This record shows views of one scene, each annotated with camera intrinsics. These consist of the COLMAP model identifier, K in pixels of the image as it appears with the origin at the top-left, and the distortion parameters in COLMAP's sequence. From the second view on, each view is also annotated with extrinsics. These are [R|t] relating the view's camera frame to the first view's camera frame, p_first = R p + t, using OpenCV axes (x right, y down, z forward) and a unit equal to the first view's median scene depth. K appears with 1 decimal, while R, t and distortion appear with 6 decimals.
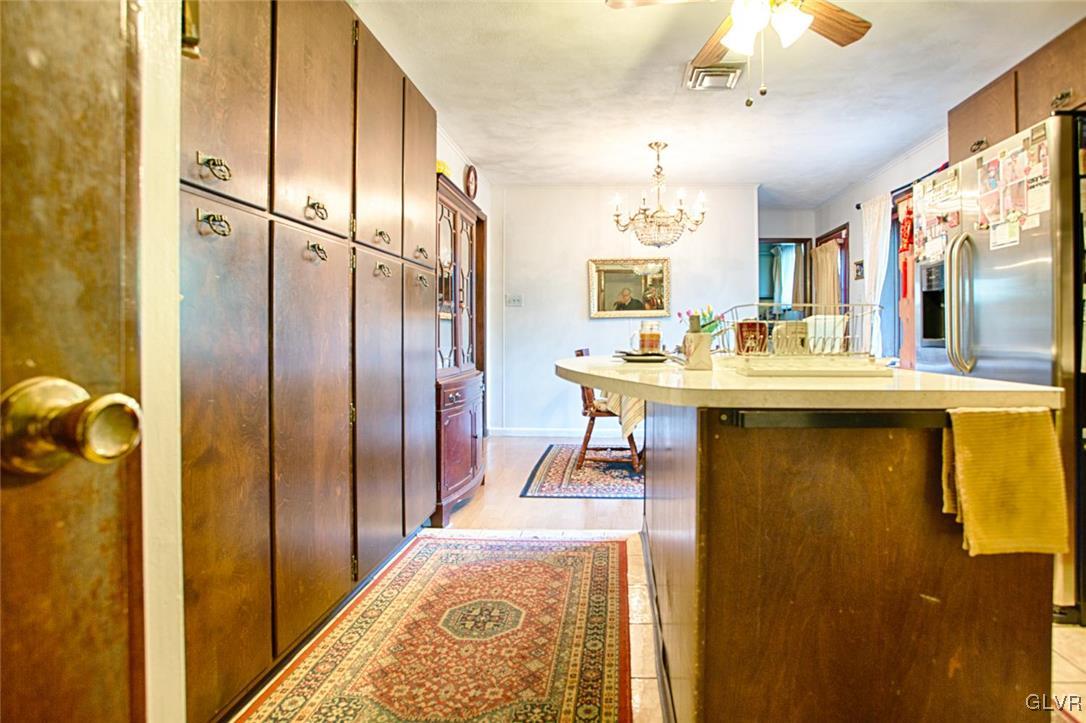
lens RADIAL K [[546.7, 0, 581.3], [0, 546.7, 334.5], [0, 0, 1]] dist [-0.075152, 0.027588]
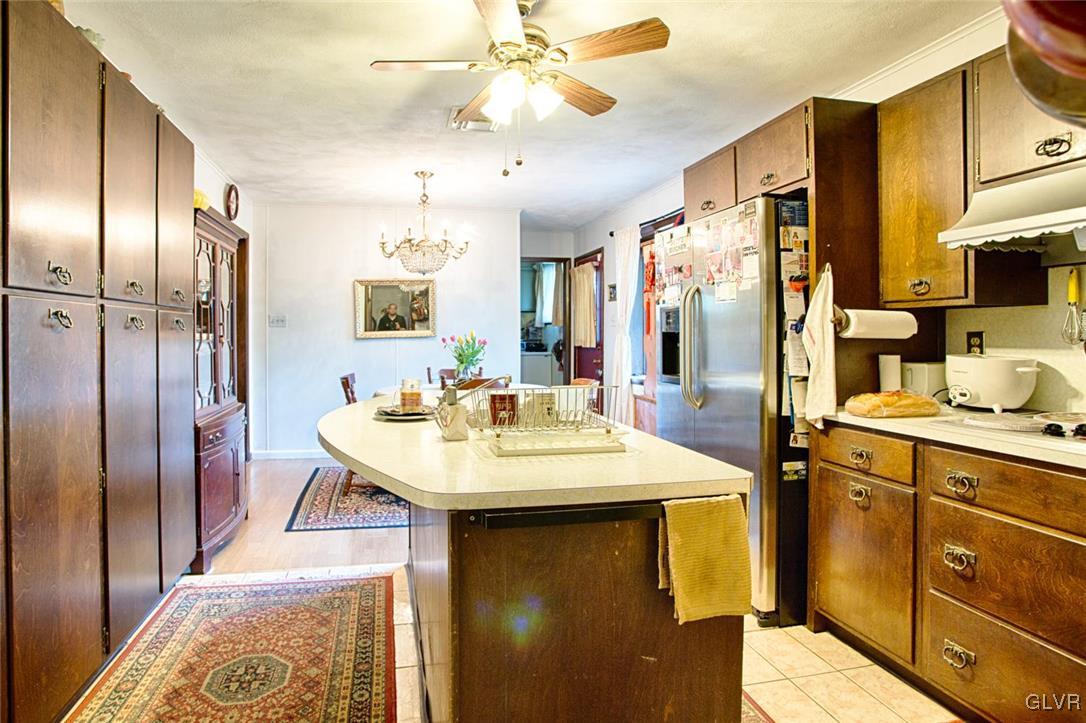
lens RADIAL K [[546.7, 0, 457.2], [0, 546.7, 334.3], [0, 0, 1]] dist [-0.075152, 0.027588]
pose [[0.981225, -0.002500, 0.192849, 0.009155], [0.001945, 0.999993, 0.003071, -0.101528], [-0.192855, -0.002638, 0.981224, -0.032080]]
